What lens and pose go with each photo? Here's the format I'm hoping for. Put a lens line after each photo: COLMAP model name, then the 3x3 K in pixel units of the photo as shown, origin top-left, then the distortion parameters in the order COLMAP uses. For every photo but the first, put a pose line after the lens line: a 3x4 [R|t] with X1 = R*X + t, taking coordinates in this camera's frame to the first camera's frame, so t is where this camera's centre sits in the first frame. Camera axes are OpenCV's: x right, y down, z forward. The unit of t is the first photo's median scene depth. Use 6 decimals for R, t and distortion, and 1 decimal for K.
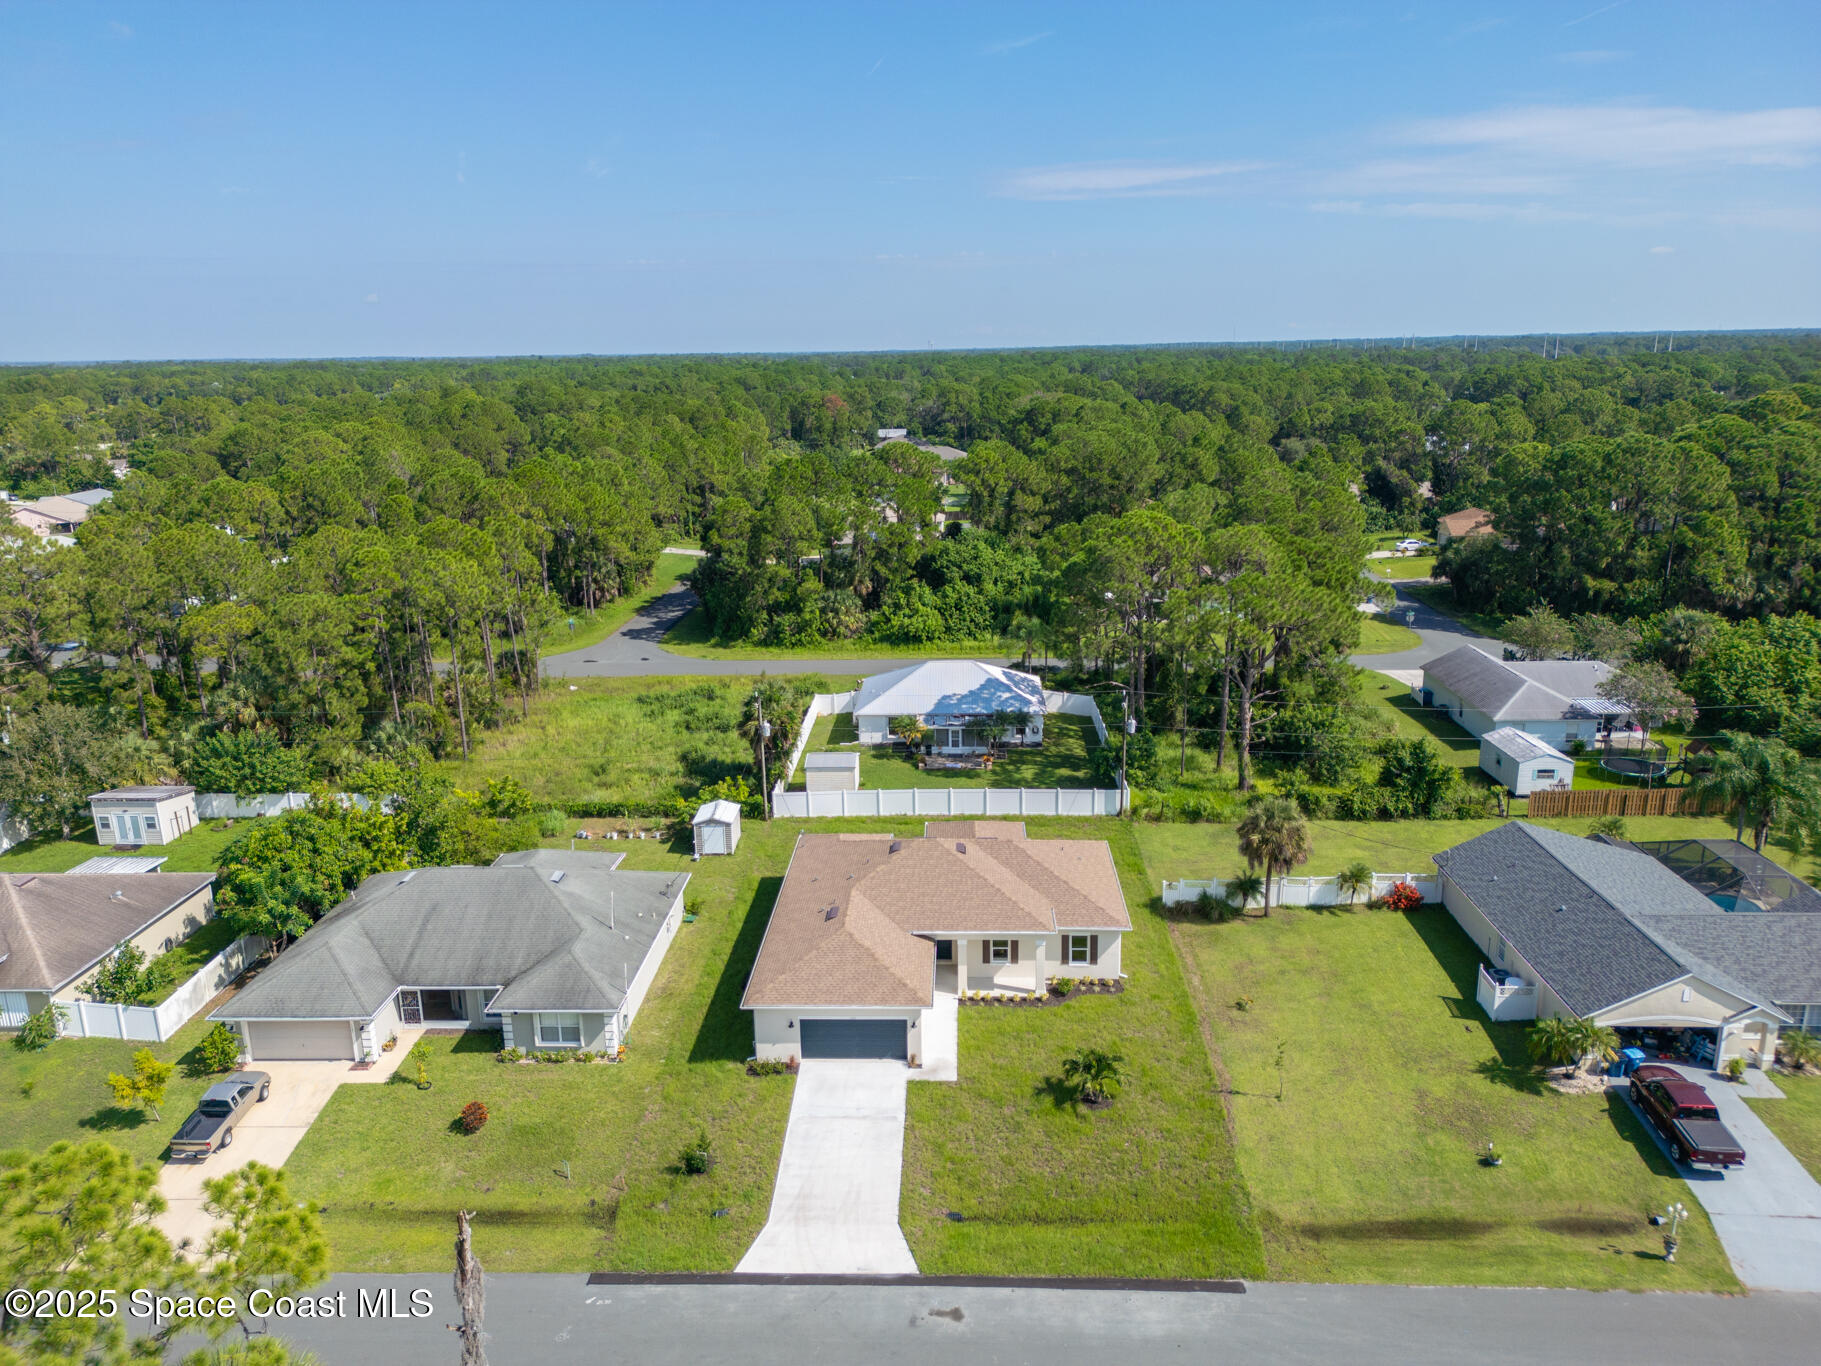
lens RADIAL K [[1269.3, 0, 902.2], [0, 1269.3, 682.0], [0, 0, 1]] dist [0.088477, -0.094967]
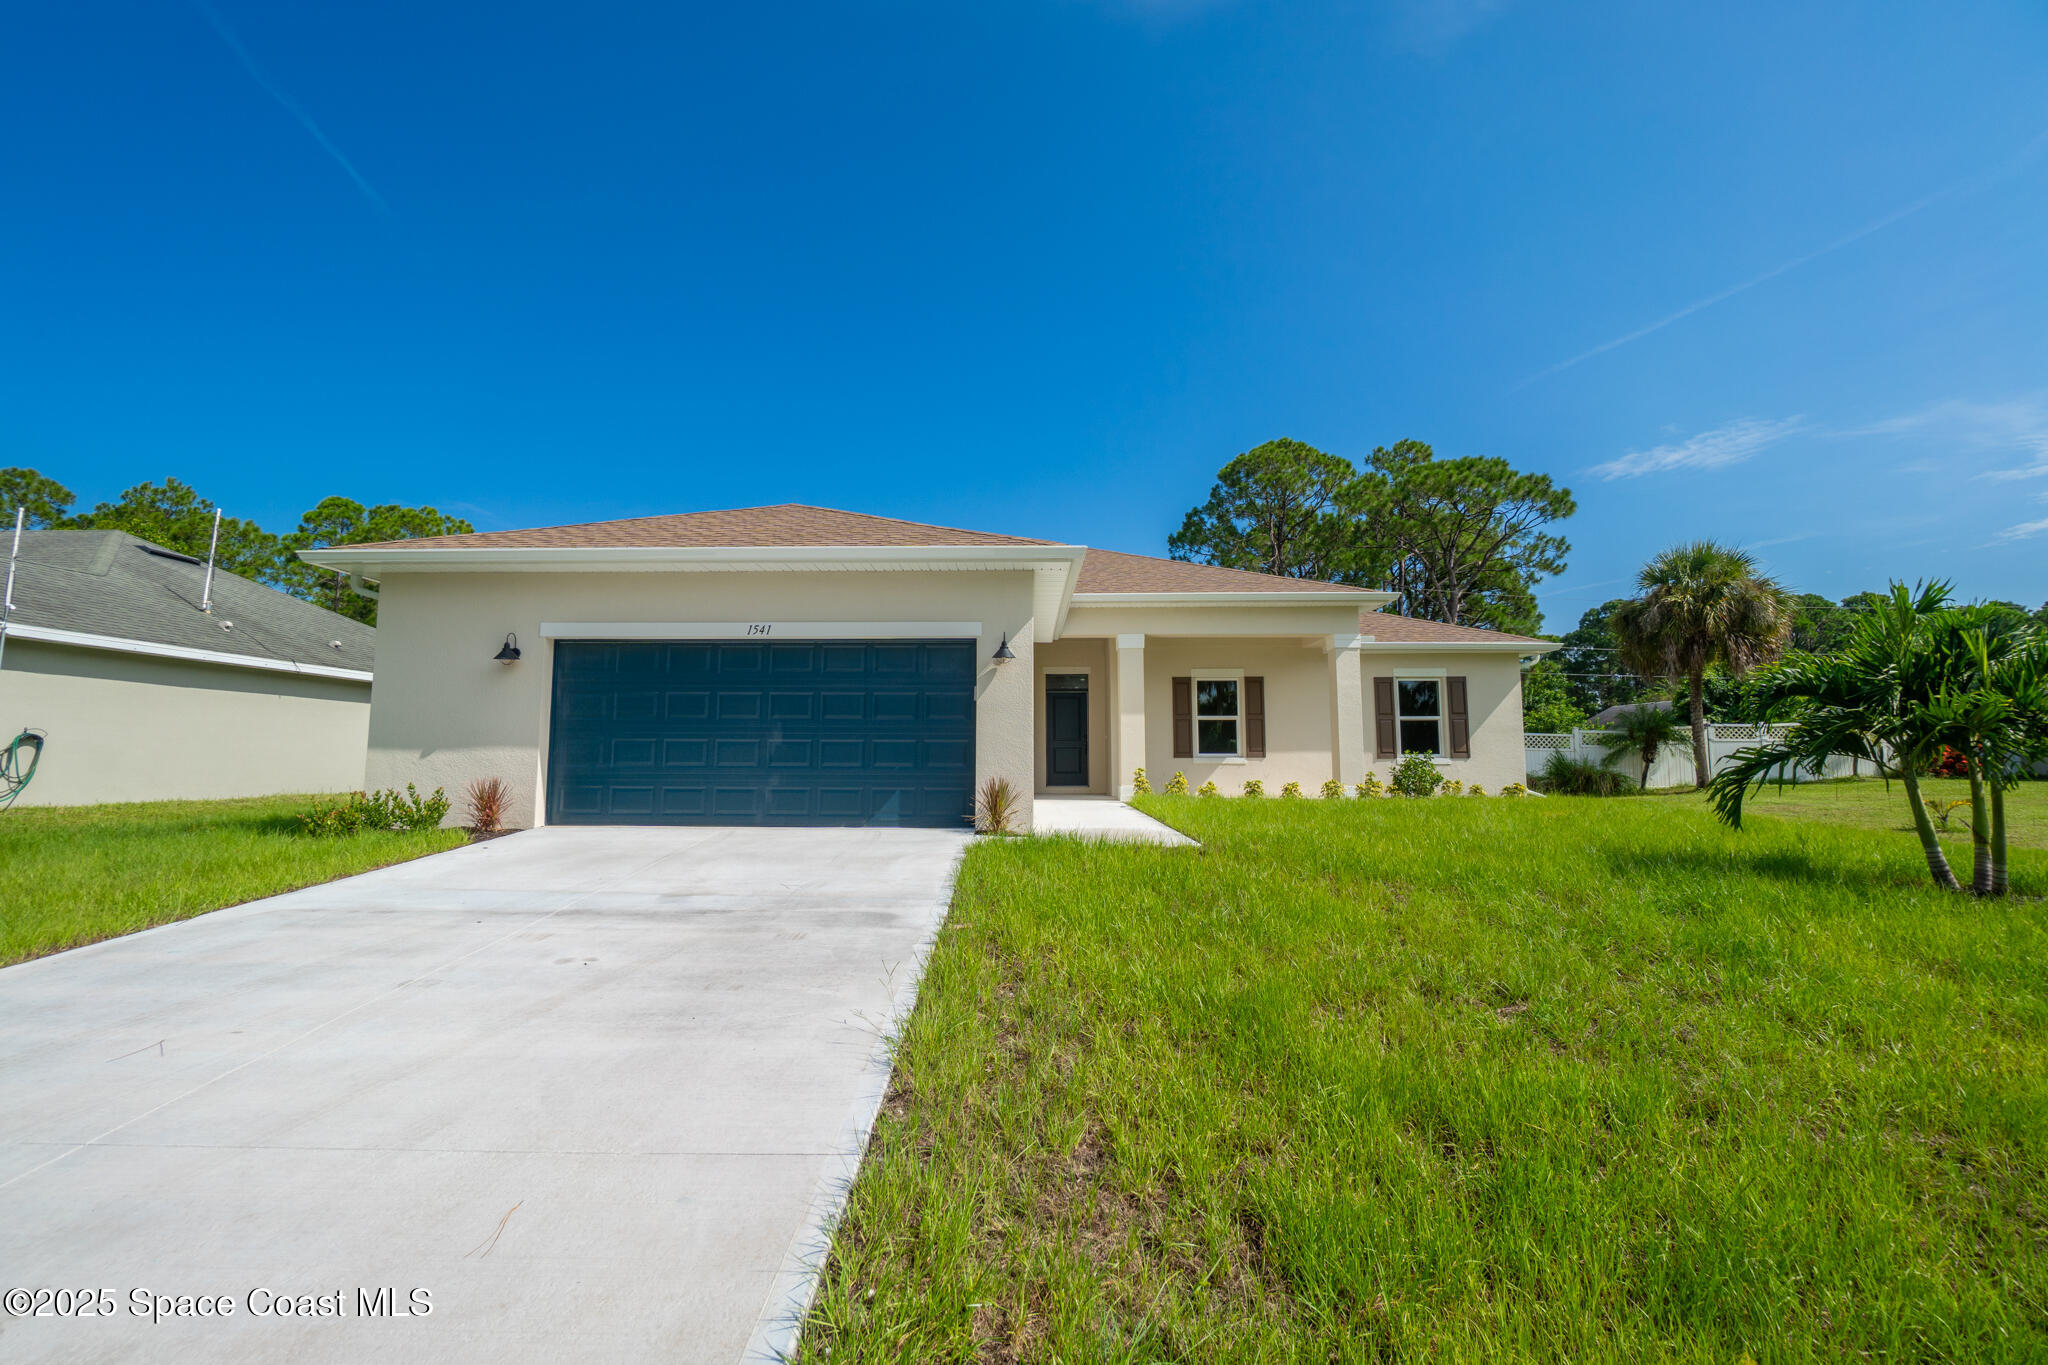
lens RADIAL K [[887.7, 0, 1001.1], [0, 887.7, 667.5], [0, 0, 1]] dist [-0.005753, 0.000016]
pose [[0.999516, 0.024982, 0.018511, 0.003910], [-0.016862, 0.935709, -0.352371, 0.232033], [-0.026124, 0.351888, 0.935677, 0.589357]]
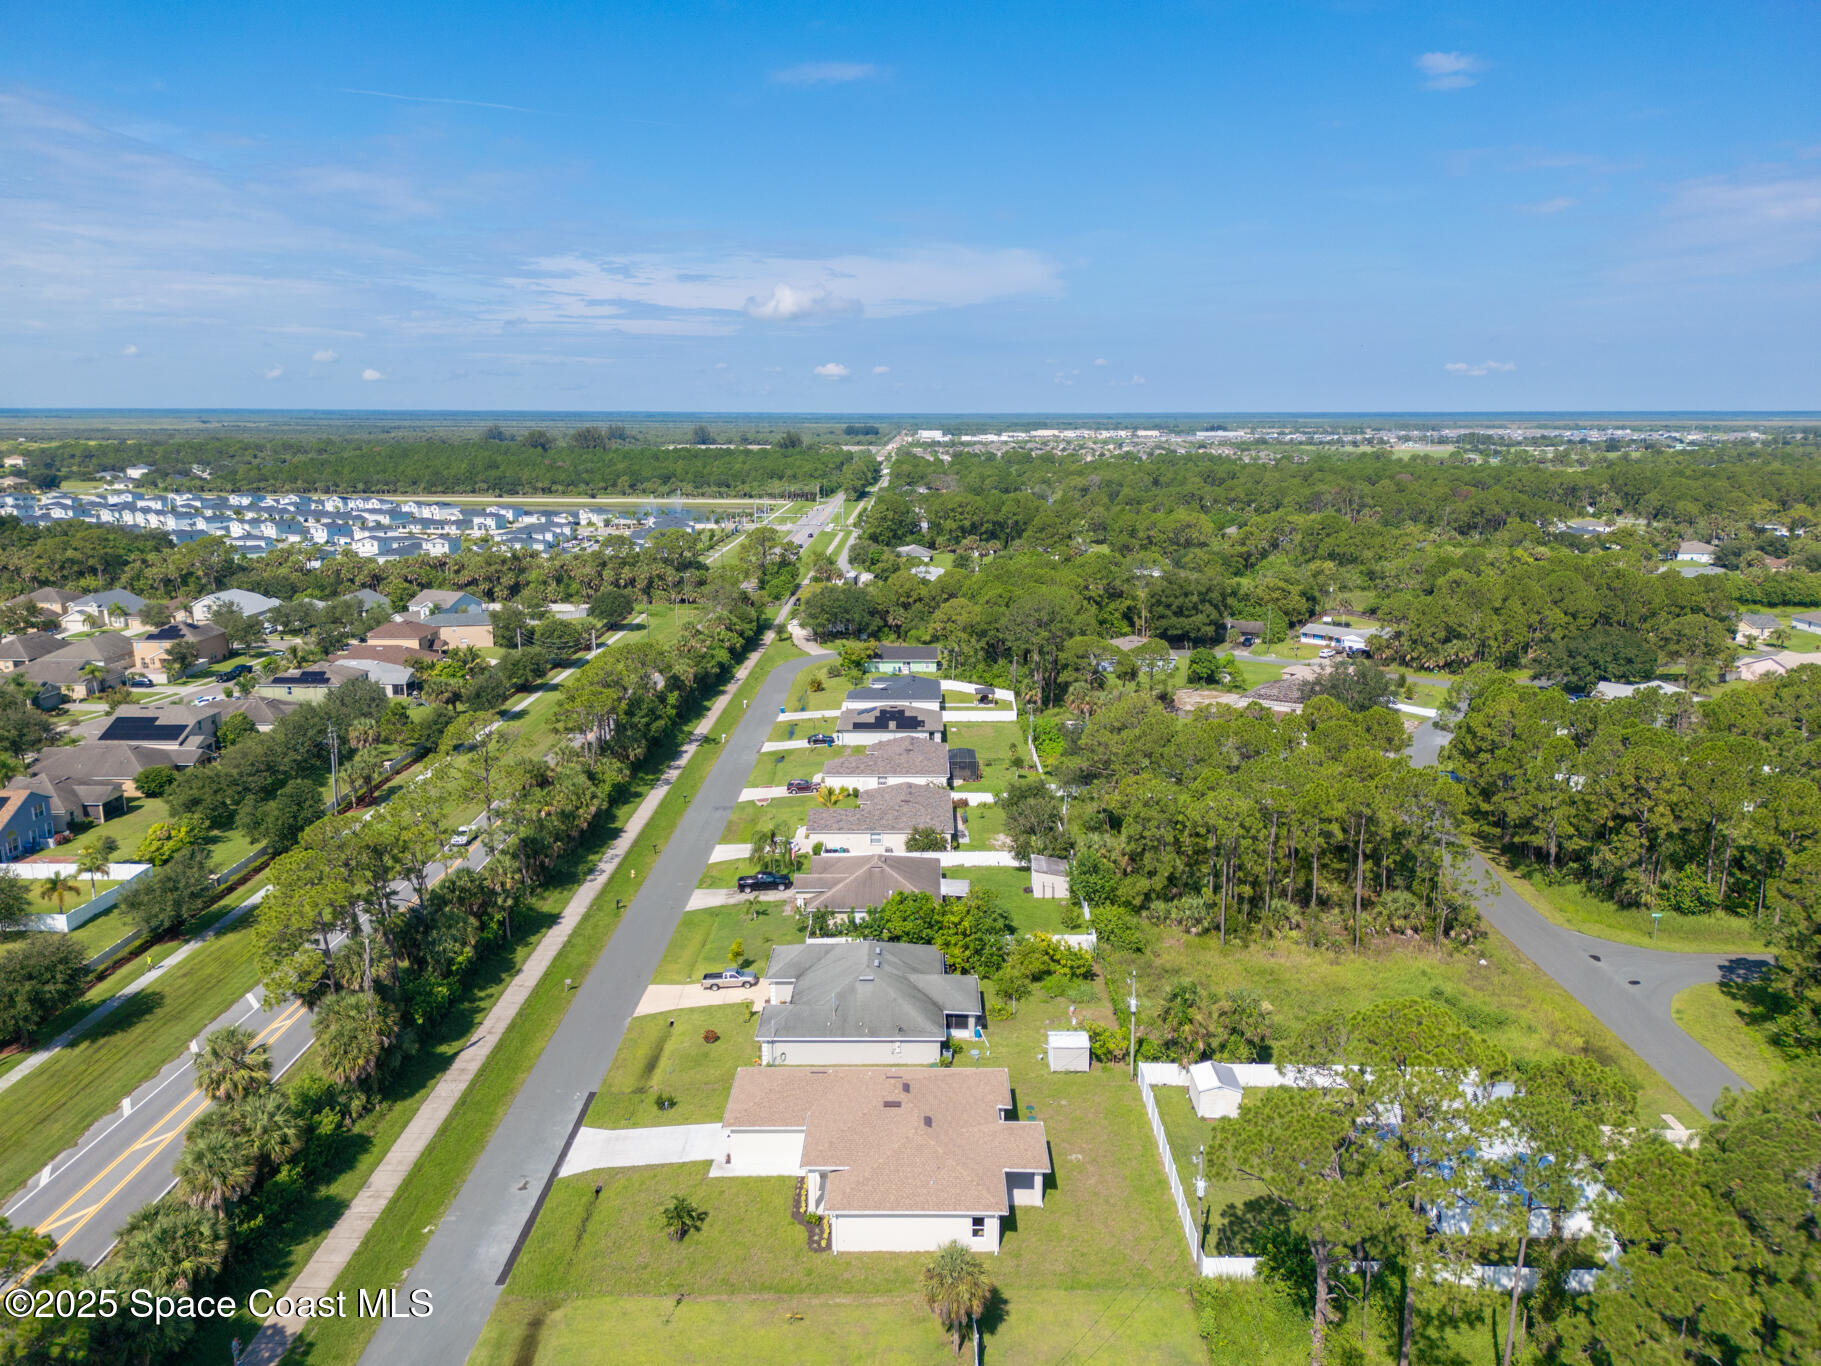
lens RADIAL K [[1293.0, 0, 921.4], [0, 1293.0, 684.6], [0, 0, 1]] dist [0.090520, -0.102040]
pose [[0.050279, 0.222099, -0.973727, 1.037108], [-0.260636, 0.944094, 0.201882, -0.456461], [0.964127, 0.243638, 0.105355, 0.647757]]
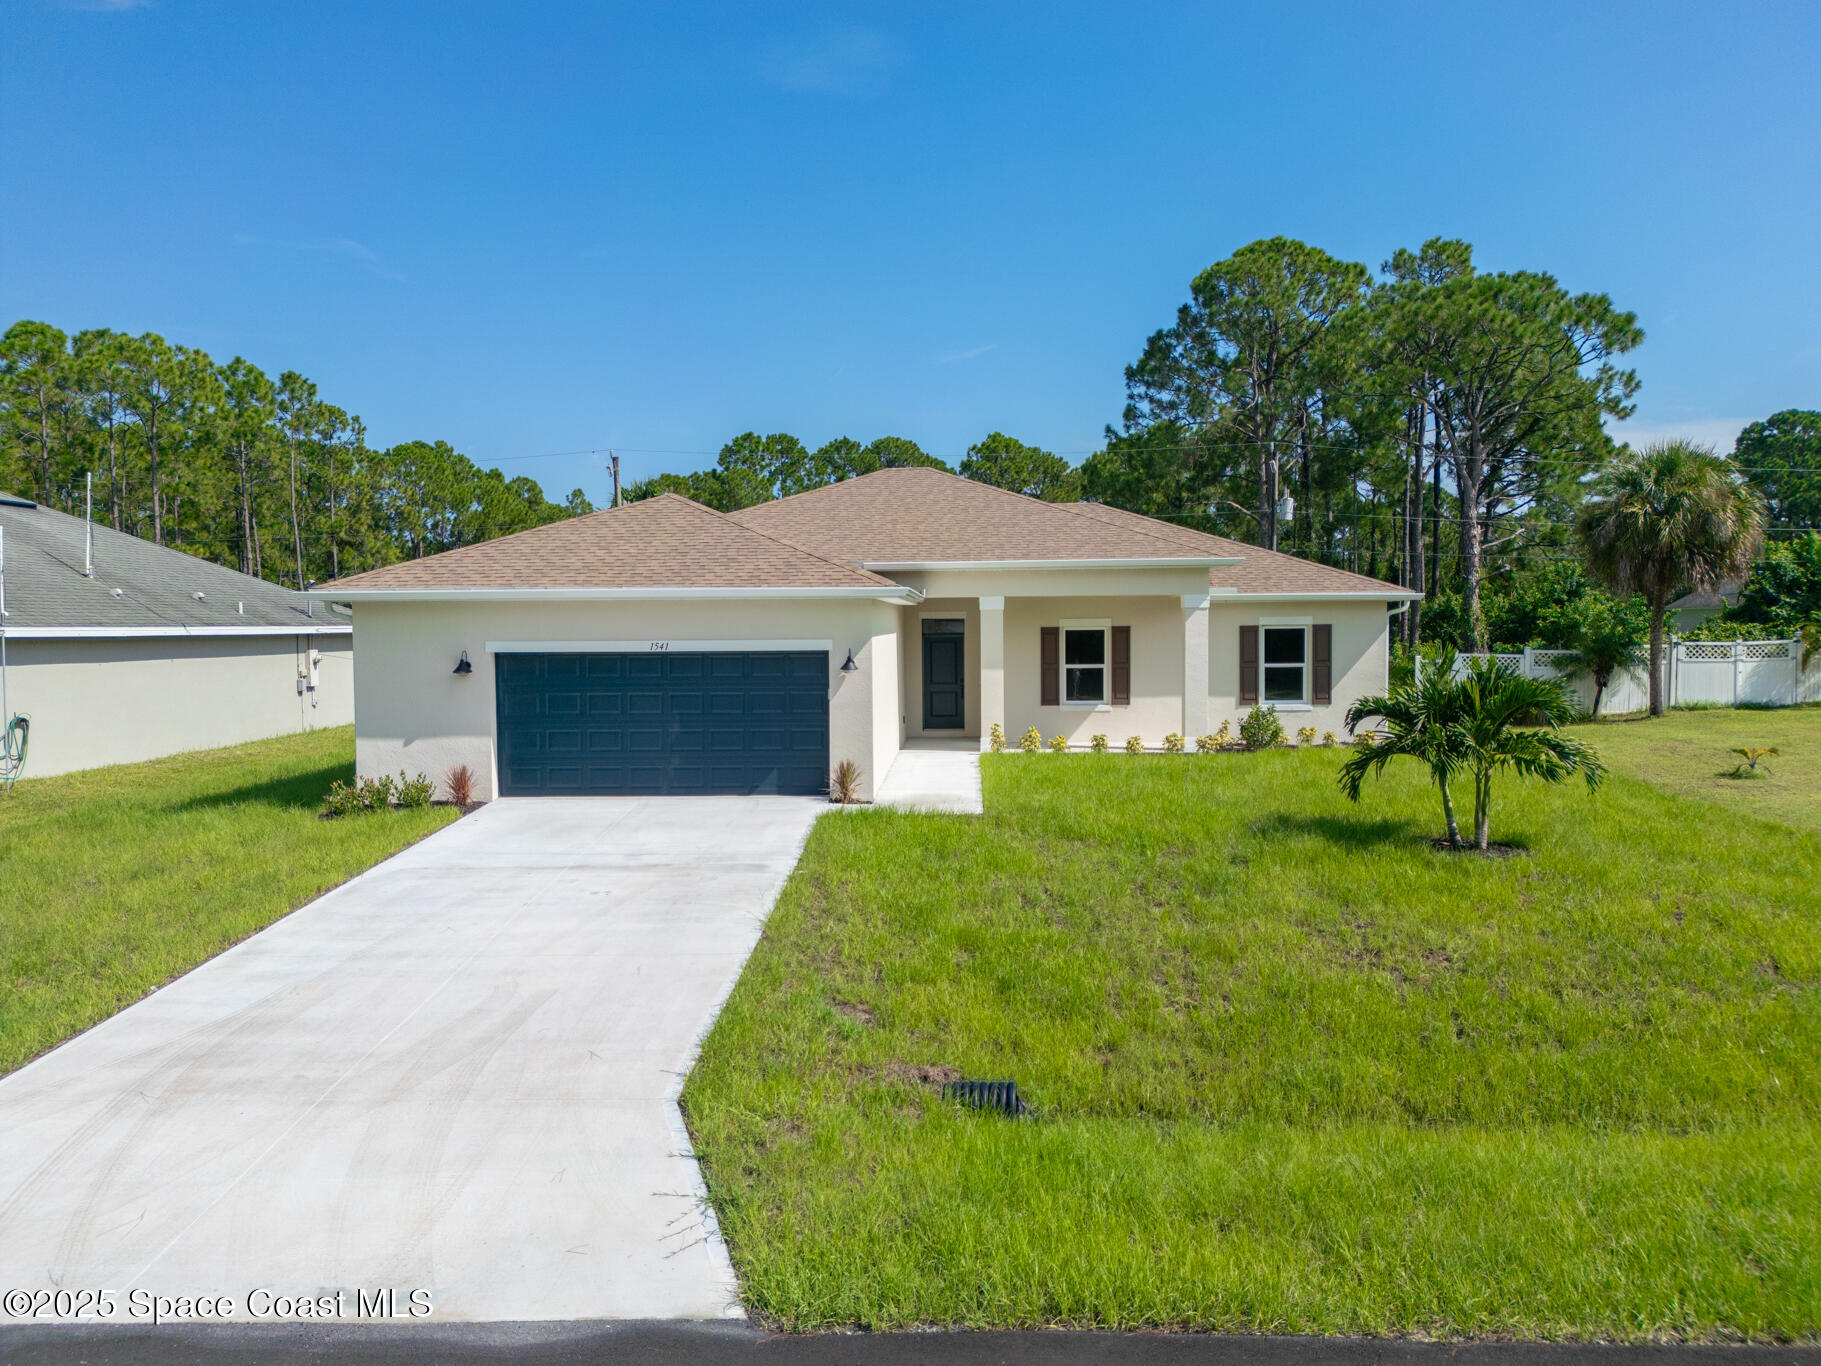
lens RADIAL K [[1293.0, 0, 921.4], [0, 1293.0, 684.6], [0, 0, 1]] dist [0.090520, -0.102040]
pose [[0.999874, 0.012618, 0.009651, 0.016990], [-0.010350, 0.978321, -0.206834, 0.238233], [-0.012052, 0.206708, 0.978328, 0.478929]]
